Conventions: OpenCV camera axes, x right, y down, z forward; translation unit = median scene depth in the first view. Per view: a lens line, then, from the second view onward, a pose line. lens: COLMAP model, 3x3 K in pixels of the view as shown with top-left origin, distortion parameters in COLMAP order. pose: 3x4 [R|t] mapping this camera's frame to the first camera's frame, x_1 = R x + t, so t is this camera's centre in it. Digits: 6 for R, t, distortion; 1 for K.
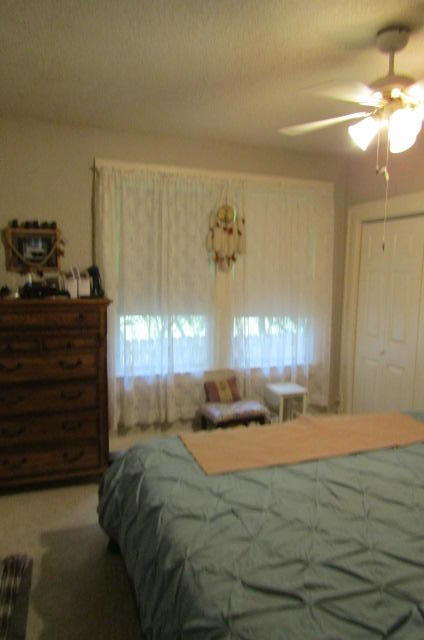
lens RADIAL K [[455.1, 0, 215.3], [0, 455.1, 324.9], [0, 0, 1]] dist [0.006682, 0.001920]
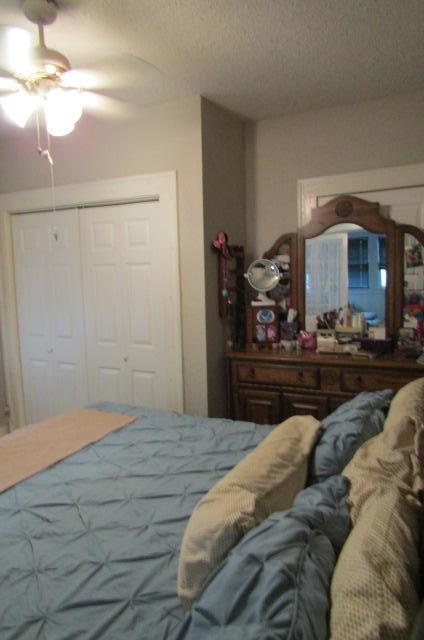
lens RADIAL K [[455.1, 0, 215.3], [0, 455.1, 324.9], [0, 0, 1]] dist [0.006682, 0.001920]
pose [[0.727583, -0.110073, 0.677132, -0.047850], [0.106894, 0.993178, 0.046591, -0.002001], [-0.677641, 0.038483, 0.734385, 0.120166]]
